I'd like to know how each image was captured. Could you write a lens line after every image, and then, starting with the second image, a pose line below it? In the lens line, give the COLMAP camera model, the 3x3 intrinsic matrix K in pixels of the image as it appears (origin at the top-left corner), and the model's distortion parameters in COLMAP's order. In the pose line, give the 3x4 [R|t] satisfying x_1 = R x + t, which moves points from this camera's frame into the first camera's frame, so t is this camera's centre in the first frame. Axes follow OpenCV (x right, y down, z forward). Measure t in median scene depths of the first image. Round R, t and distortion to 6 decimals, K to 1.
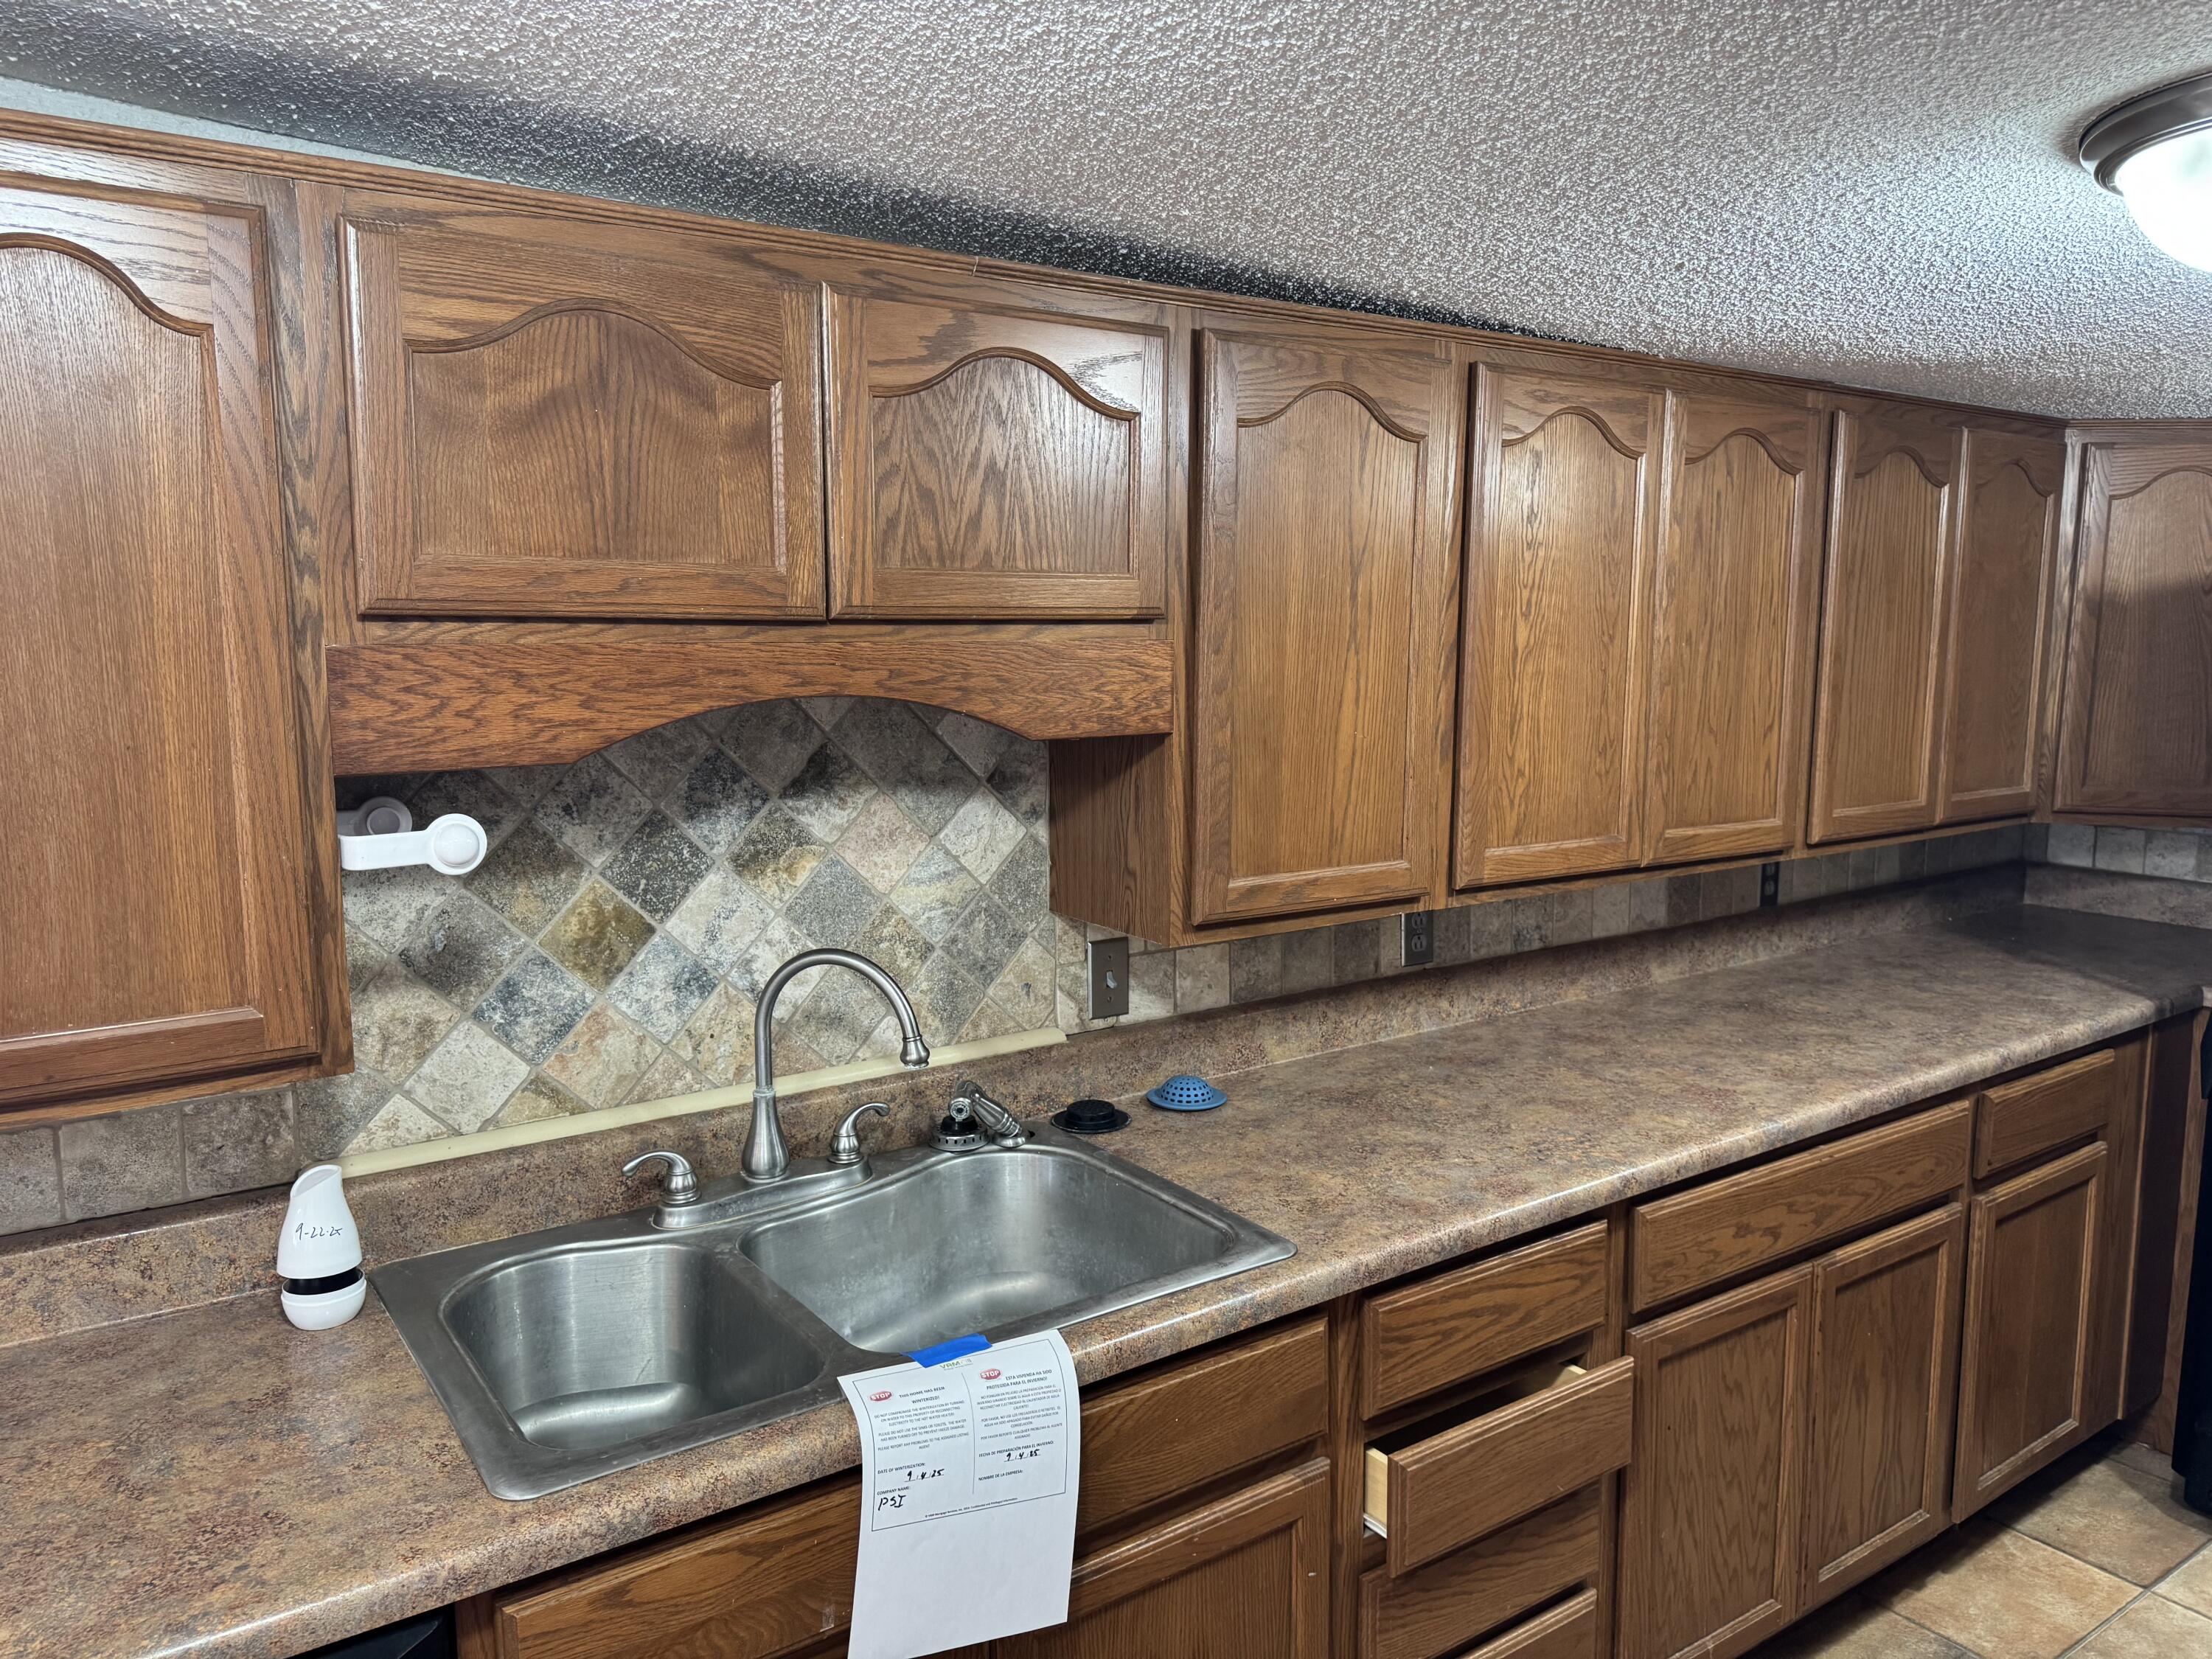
lens RADIAL K [[1556.1, 0, 1119.9], [0, 1556.1, 835.2], [0, 0, 1]] dist [0.106498, -0.138478]
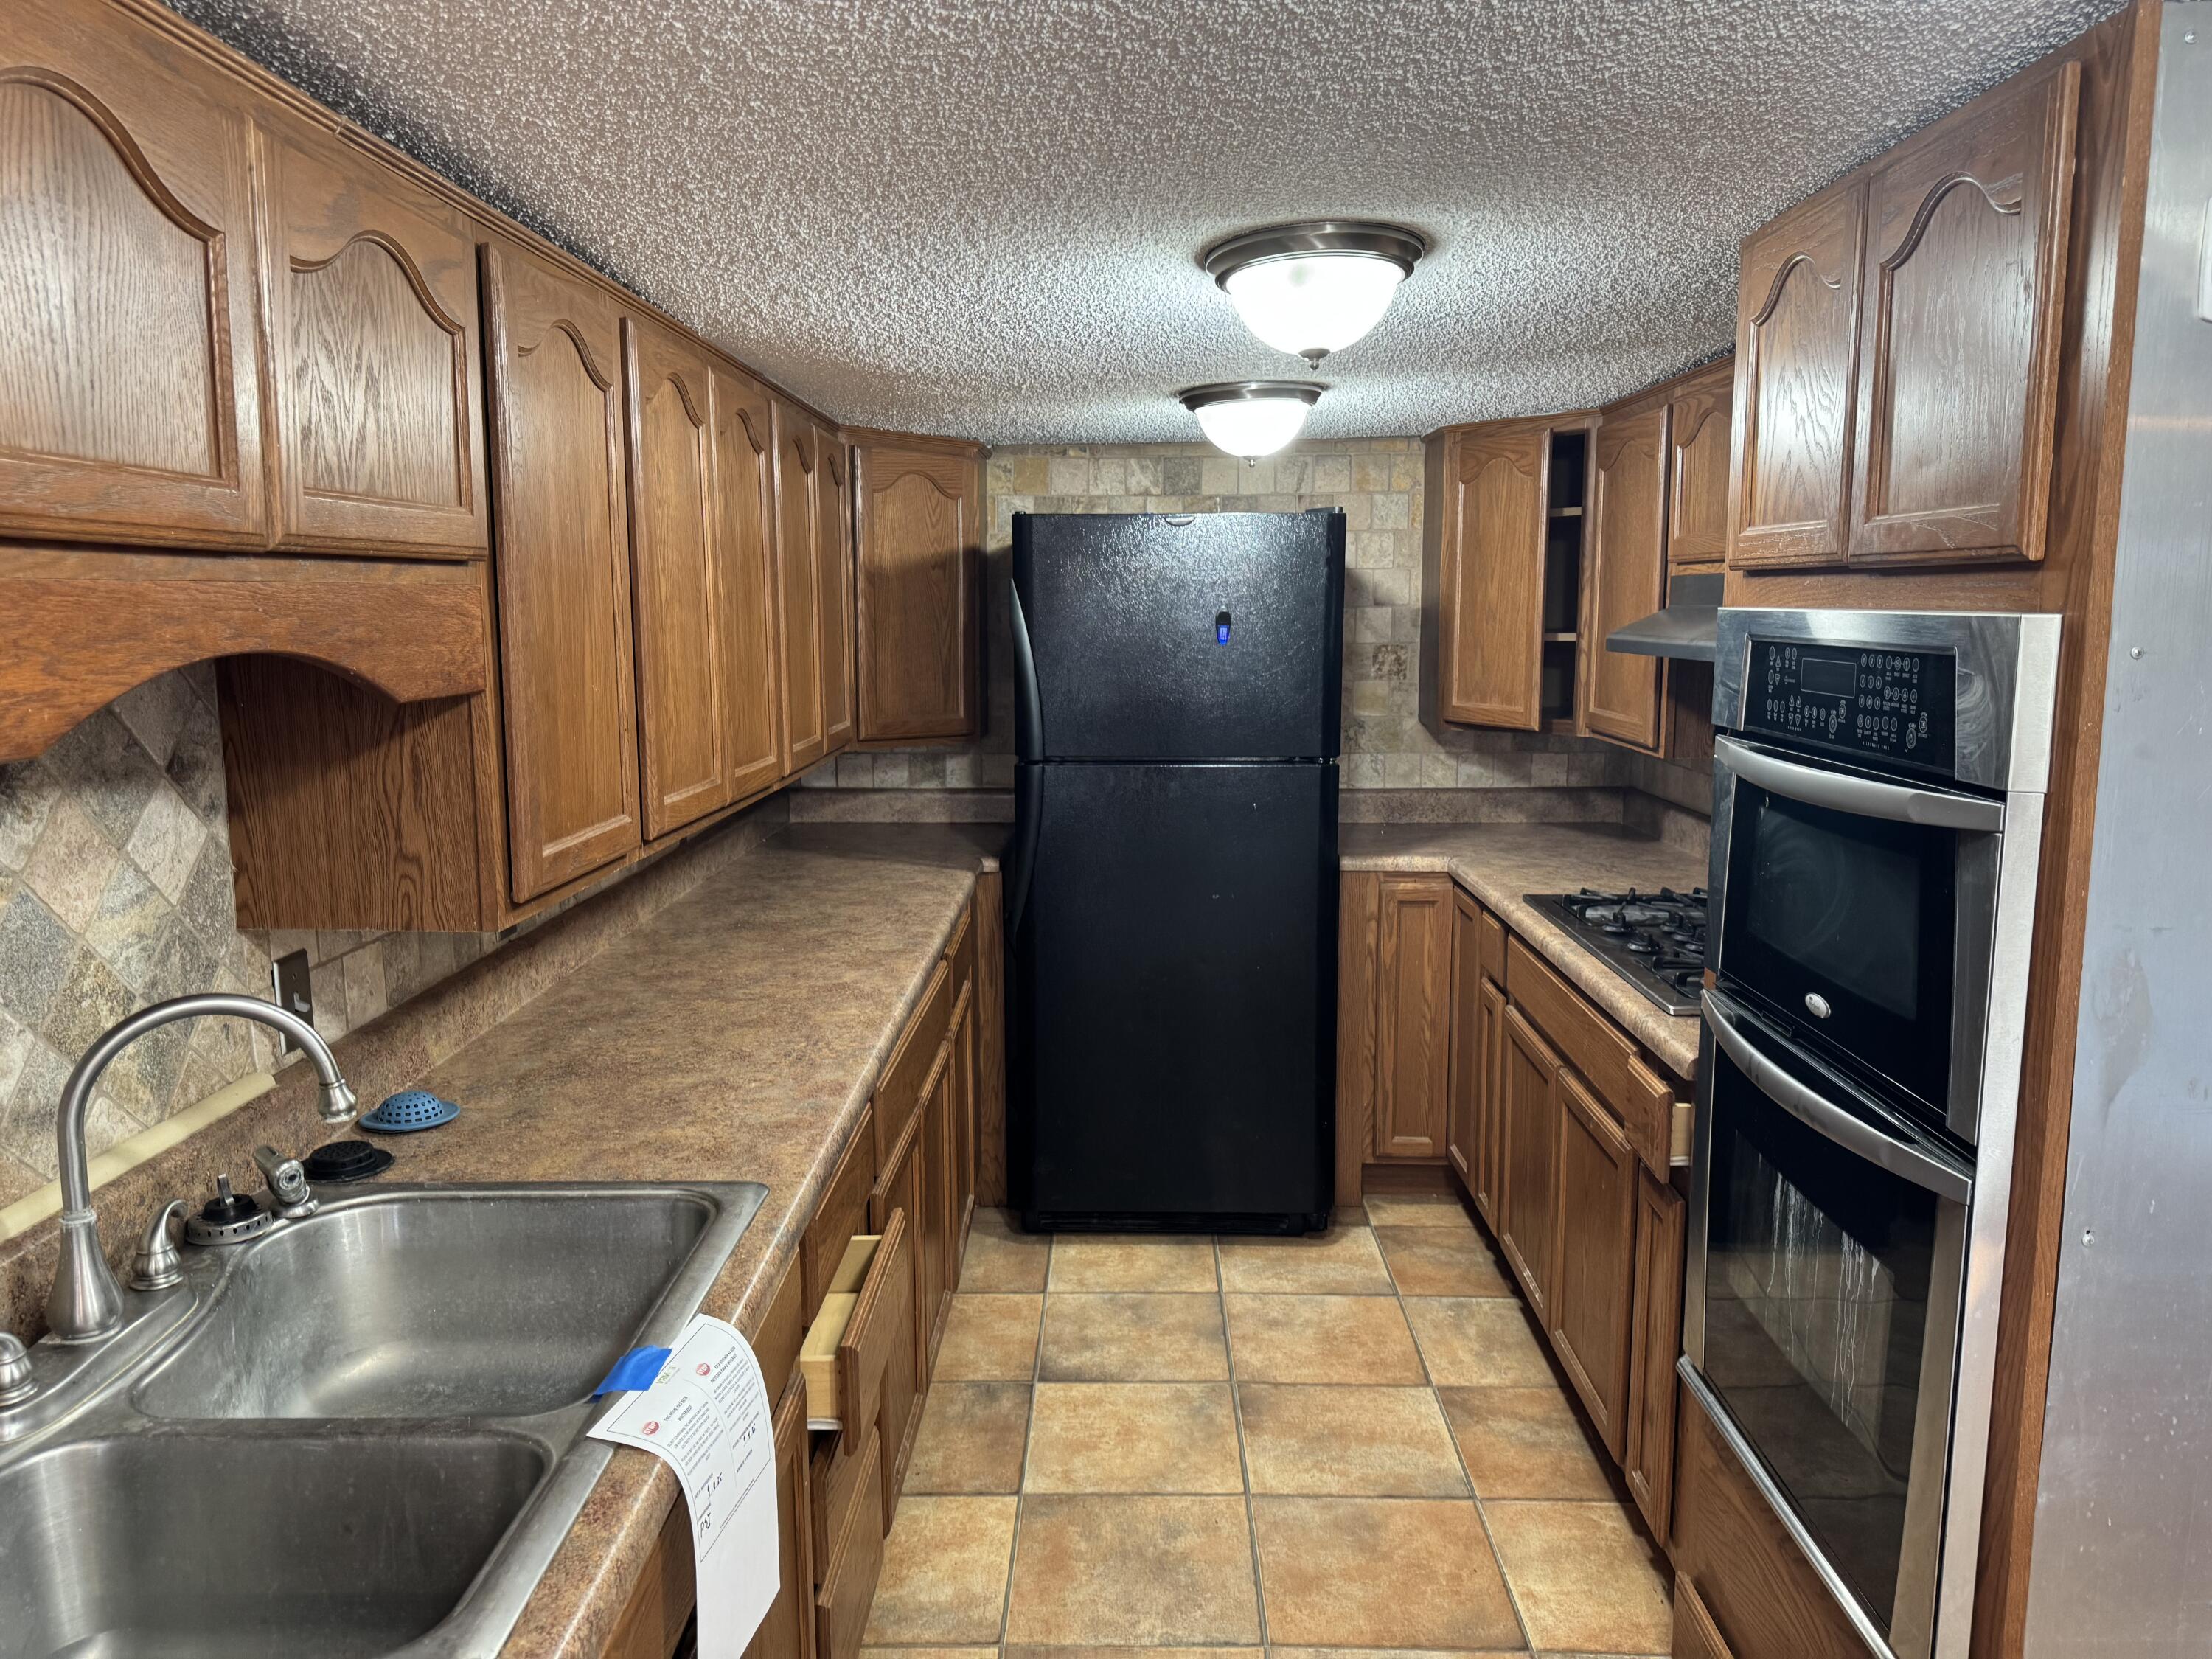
lens RADIAL K [[1556.1, 0, 1119.9], [0, 1556.1, 835.2], [0, 0, 1]] dist [0.106498, -0.138478]
pose [[0.573866, -0.120241, 0.810074, -0.458143], [0.109083, 0.991572, 0.069905, -0.006767], [-0.811652, 0.048249, 0.582146, 0.166272]]
